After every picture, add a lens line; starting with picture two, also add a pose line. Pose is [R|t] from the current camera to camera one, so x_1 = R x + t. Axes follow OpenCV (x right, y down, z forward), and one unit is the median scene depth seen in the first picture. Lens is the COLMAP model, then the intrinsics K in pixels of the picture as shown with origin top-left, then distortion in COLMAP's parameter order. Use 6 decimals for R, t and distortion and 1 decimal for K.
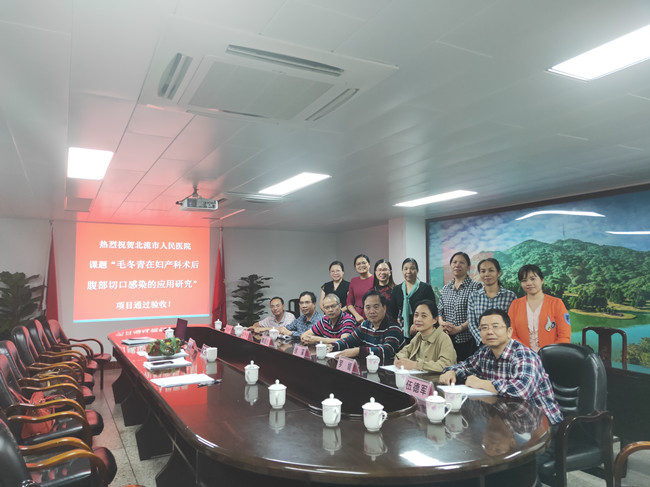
lens RADIAL K [[481.8, 0, 326.2], [0, 481.8, 245.5], [0, 0, 1]] dist [0.016165, 0.005651]
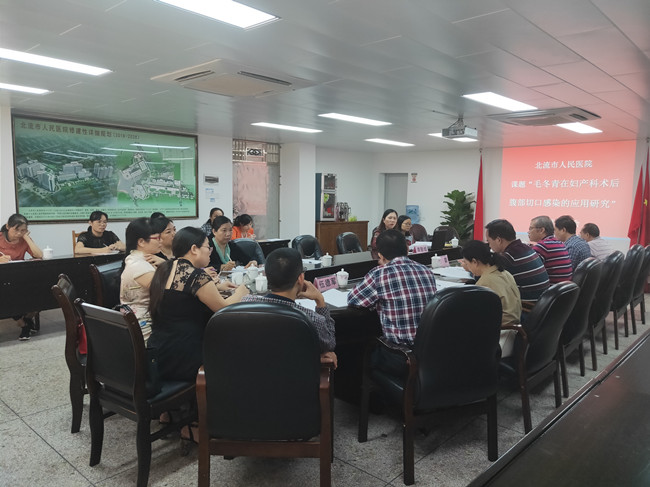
lens RADIAL K [[481.8, 0, 321.4], [0, 481.8, 244.1], [0, 0, 1]] dist [0.016165, 0.005651]
pose [[0.306040, 0.109297, -0.945724, 0.466076], [0.049154, 0.990249, 0.130349, 0.007245], [0.950749, -0.086378, 0.297684, 0.198821]]
